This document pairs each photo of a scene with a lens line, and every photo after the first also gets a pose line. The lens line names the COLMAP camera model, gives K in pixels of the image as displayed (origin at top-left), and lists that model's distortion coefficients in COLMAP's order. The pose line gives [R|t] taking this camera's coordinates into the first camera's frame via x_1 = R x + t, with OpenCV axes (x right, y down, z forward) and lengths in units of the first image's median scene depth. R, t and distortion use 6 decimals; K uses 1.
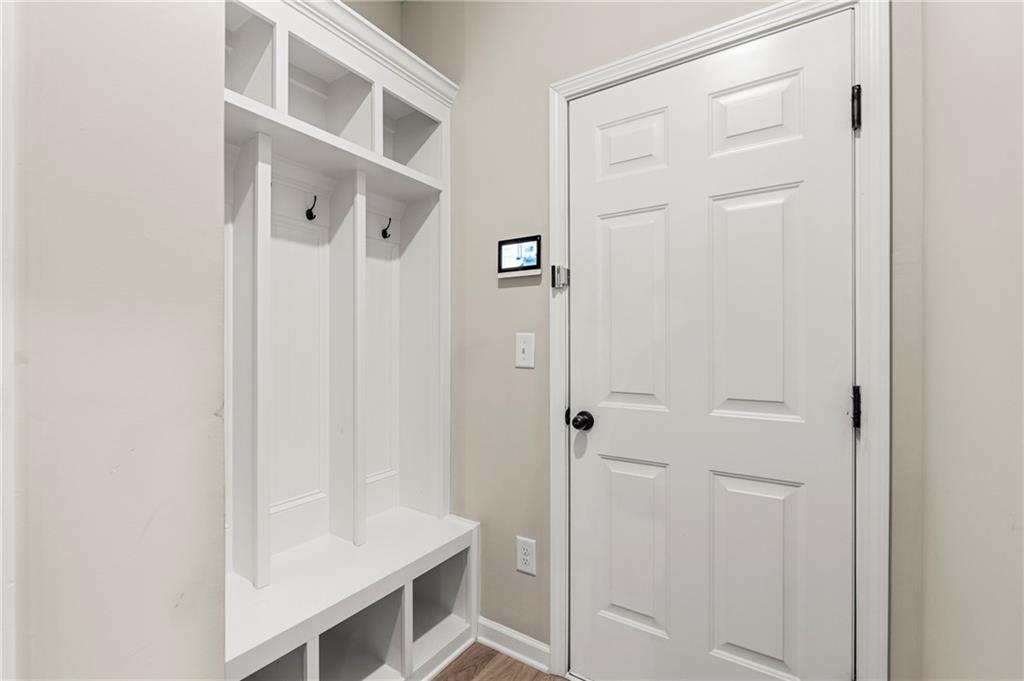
lens RADIAL K [[454.9, 0, 511.1], [0, 454.9, 341.6], [0, 0, 1]] dist [-0.000535, 0.000412]
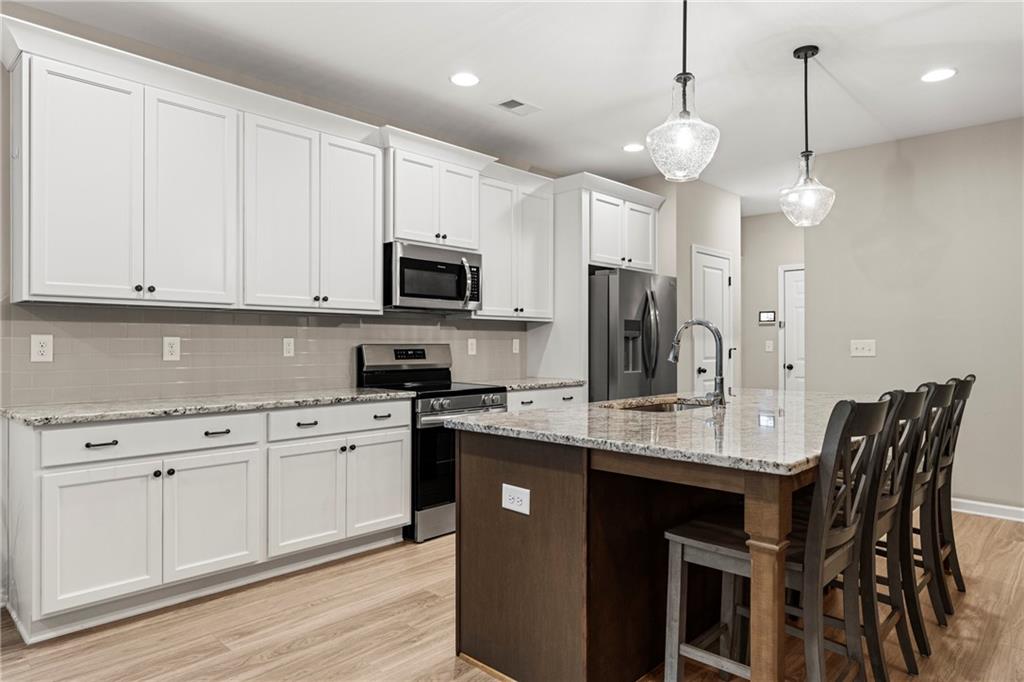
lens RADIAL K [[643.3, 0, 511.2], [0, 643.3, 341.7], [0, 0, 1]] dist [-0.000282, -0.000332]
pose [[0.986496, 0.004130, -0.163734, -1.051704], [-0.003920, 0.999991, 0.001607, -0.015467], [0.163739, -0.000943, 0.986503, -3.876360]]
